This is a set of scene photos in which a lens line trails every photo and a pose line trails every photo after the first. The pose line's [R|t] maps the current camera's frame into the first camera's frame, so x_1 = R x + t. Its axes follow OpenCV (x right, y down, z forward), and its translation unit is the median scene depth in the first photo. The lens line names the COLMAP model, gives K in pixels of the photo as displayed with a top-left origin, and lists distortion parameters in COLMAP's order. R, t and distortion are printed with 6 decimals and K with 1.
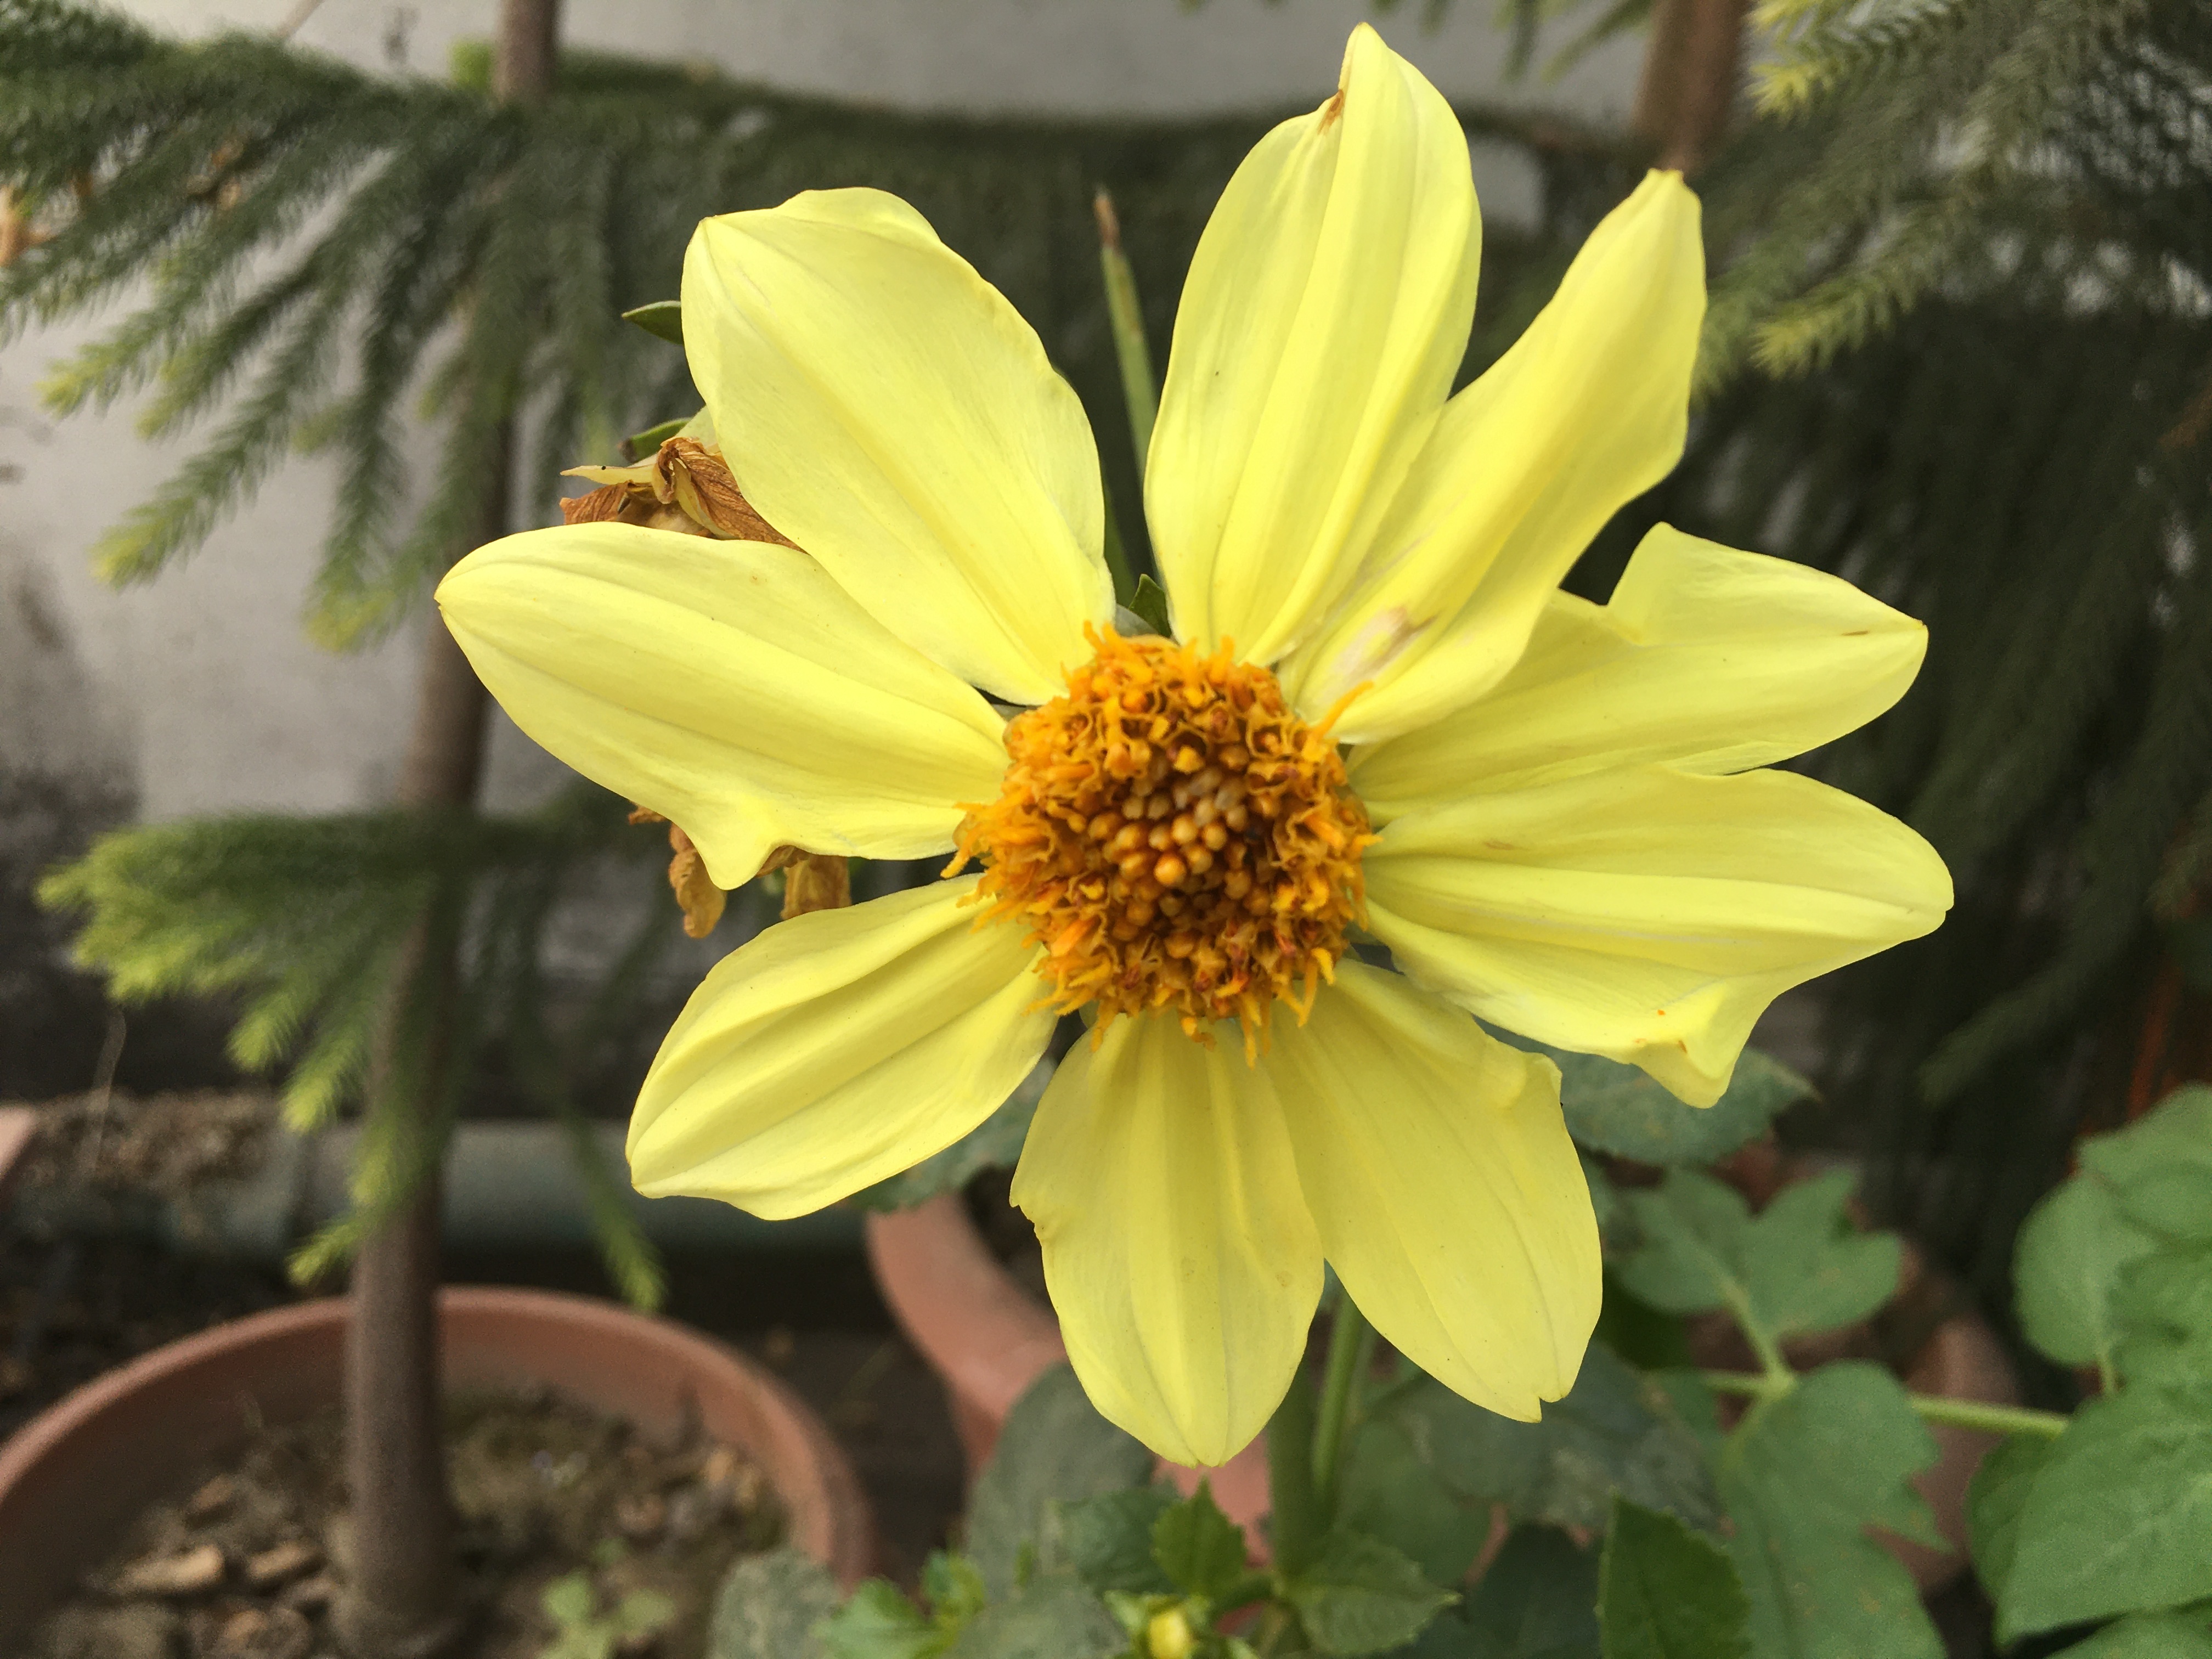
lens RADIAL K [[1835.0, 0, 1236.6], [0, 1835.0, 788.2], [0, 0, 1]] dist [0.029854, -0.103019]
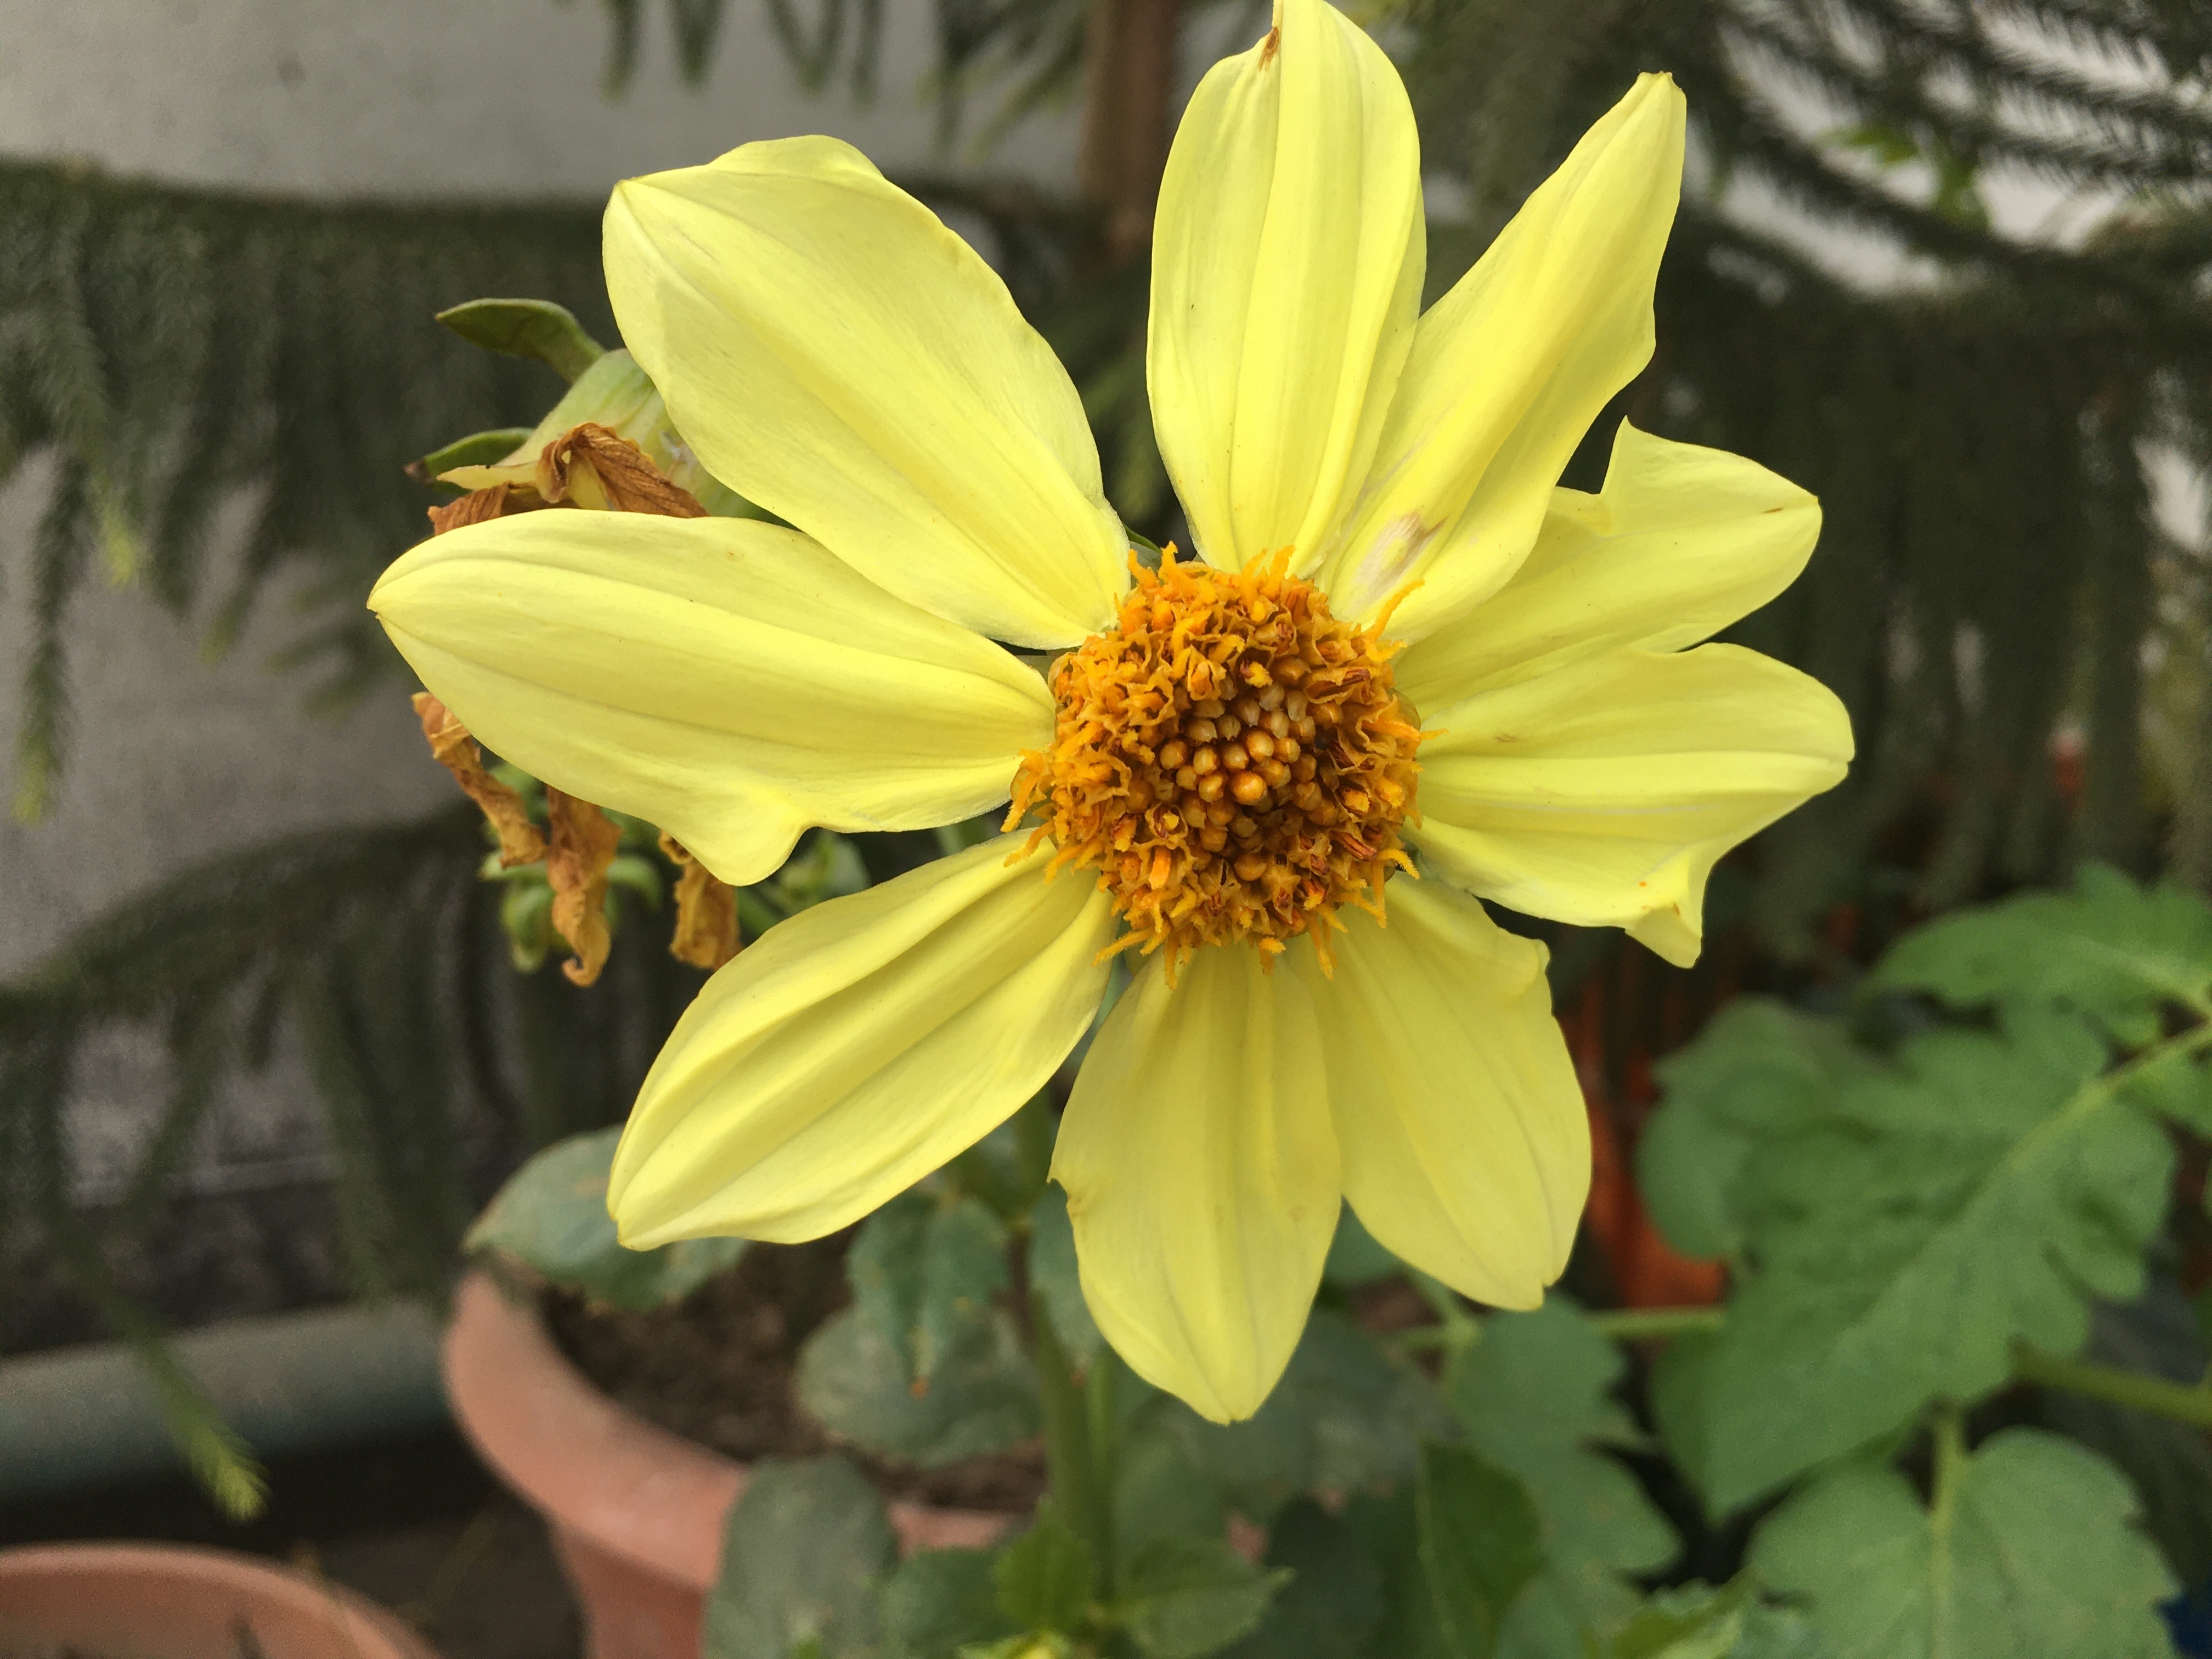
lens RADIAL K [[1835.1, 0, 1106.0], [0, 1835.1, 829.5], [0, 0, 1]] dist [0.002021, -0.007966]
pose [[0.956996, -0.124765, 0.261902, -0.354498], [0.133298, 0.990962, -0.015002, 0.067505], [-0.257663, 0.049268, 0.964978, 0.053260]]
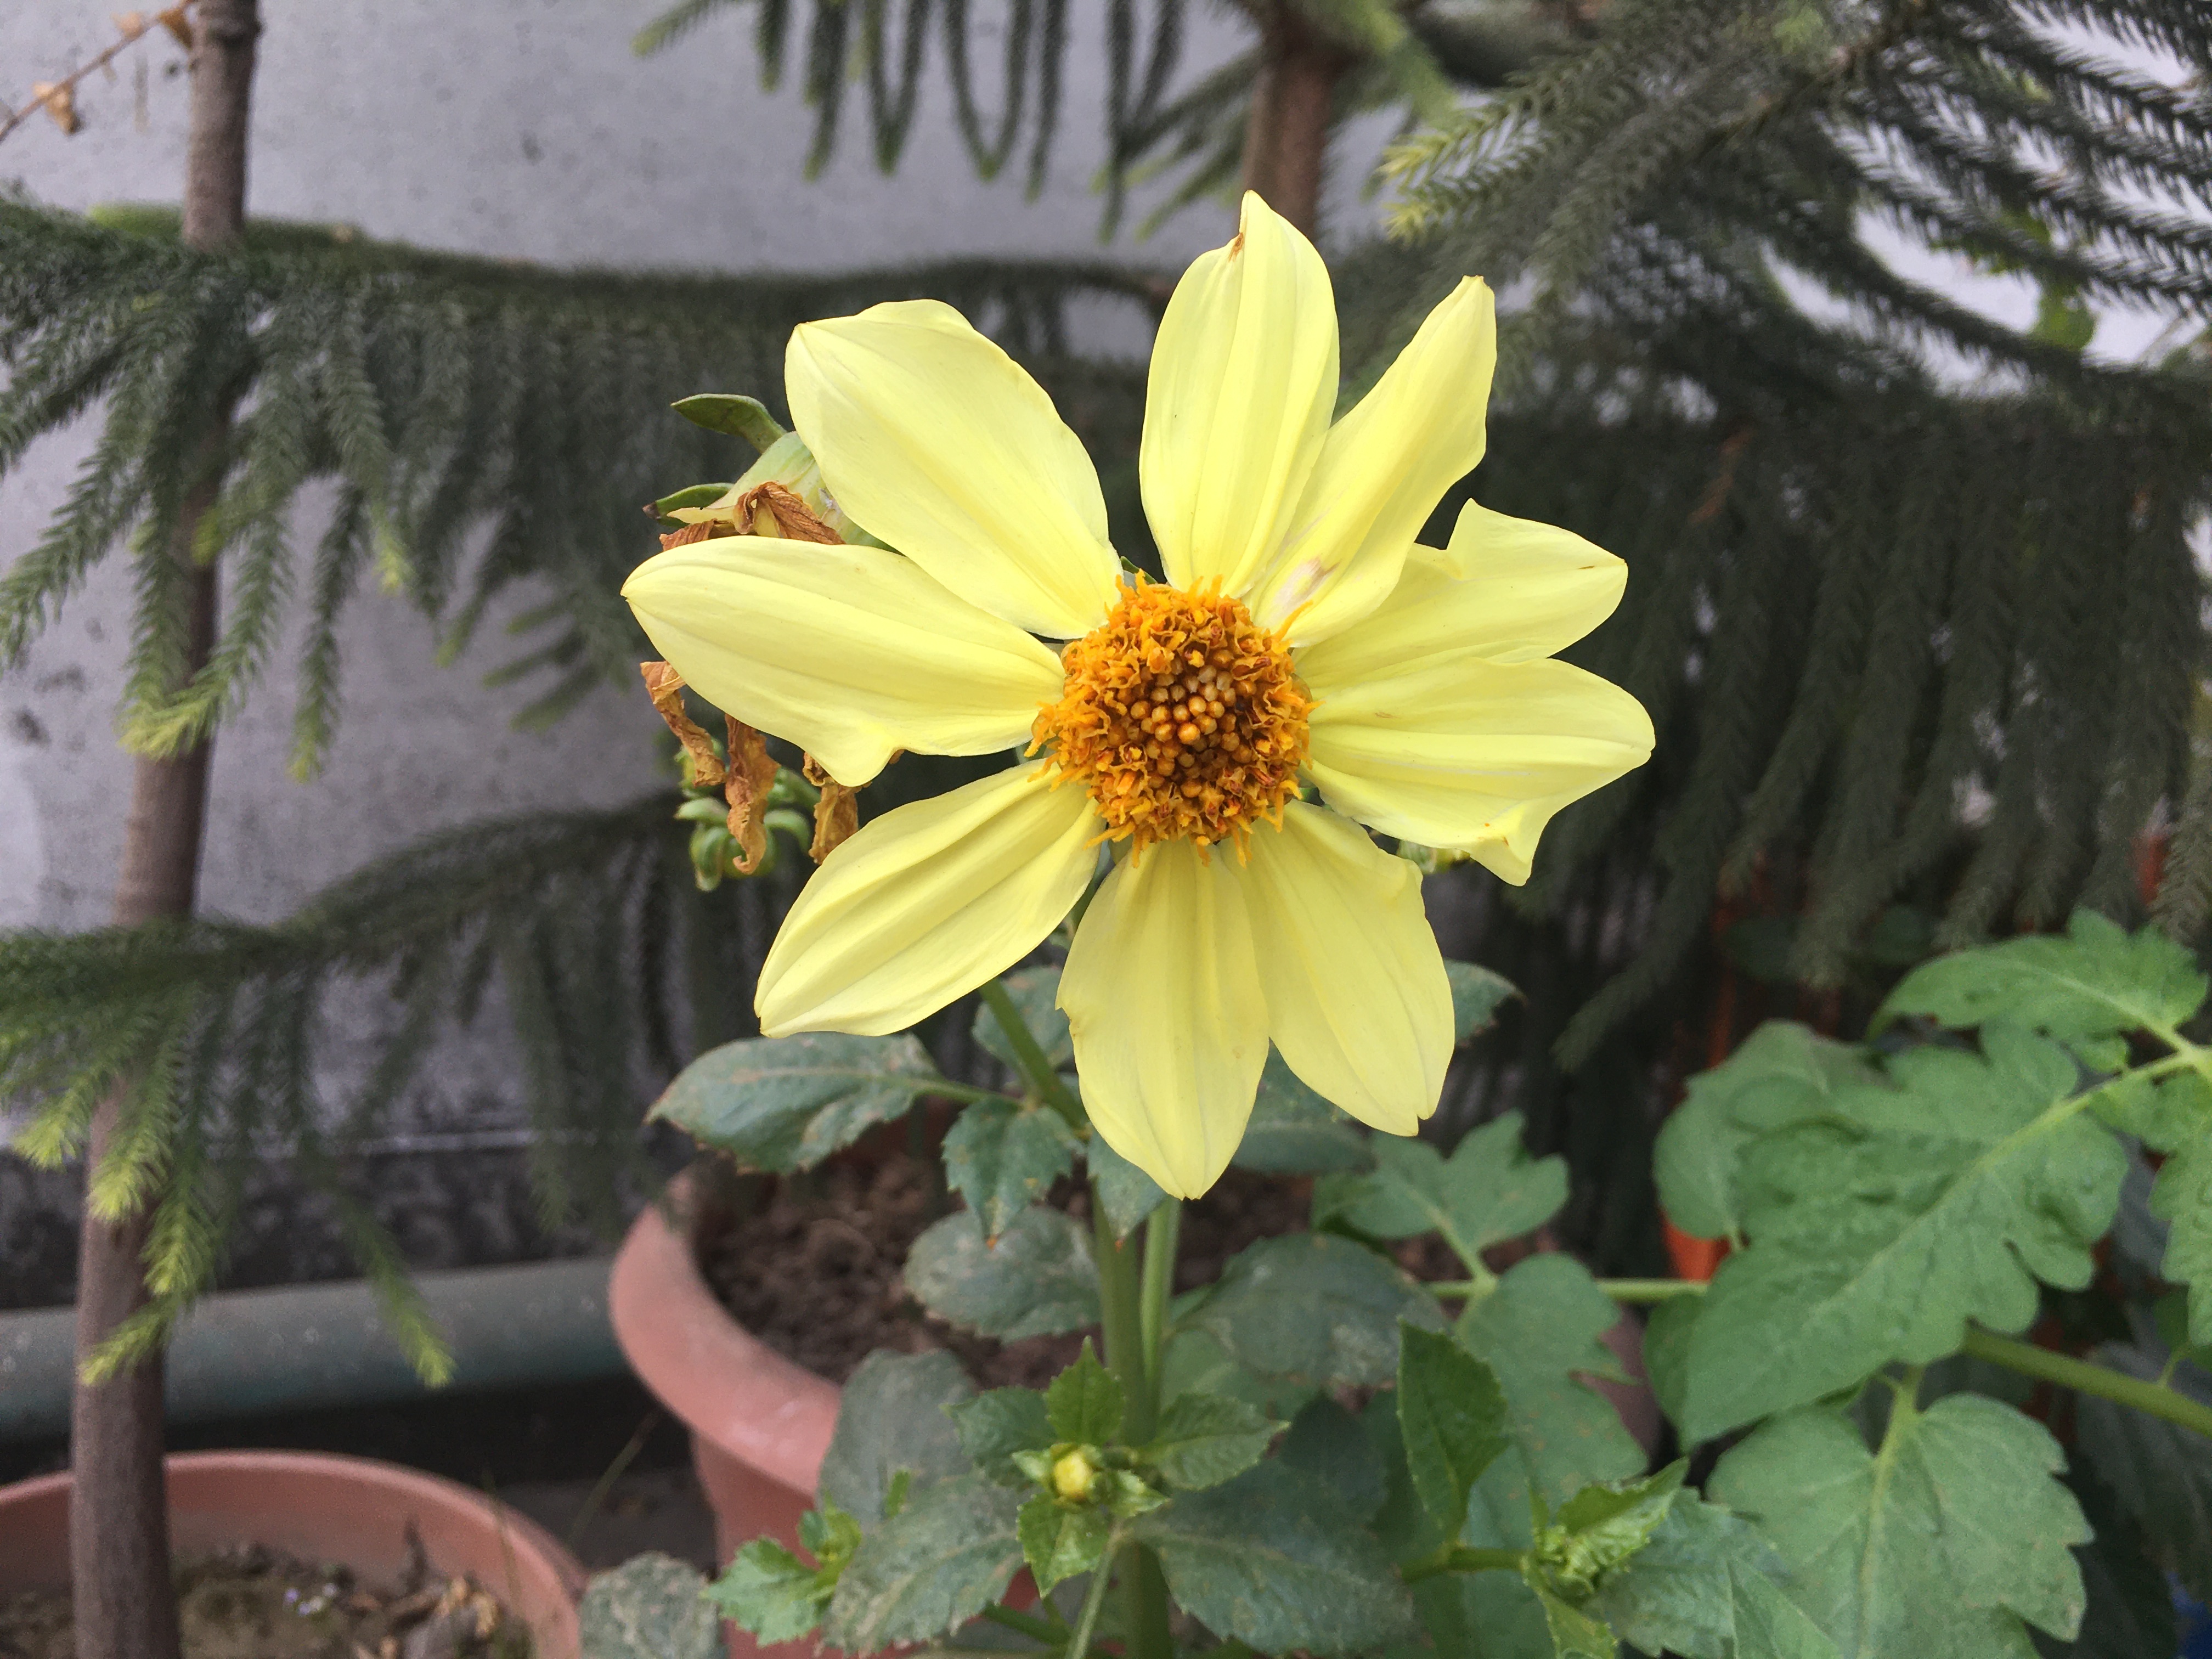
lens RADIAL K [[1880.4, 0, 1175.2], [0, 1880.4, 827.6], [0, 0, 1]] dist [-0.006868, 0.004560]
pose [[0.975364, -0.071144, 0.208815, -0.355063], [0.085192, 0.994613, -0.059059, 0.200180], [-0.203489, 0.075394, 0.976170, -0.475476]]
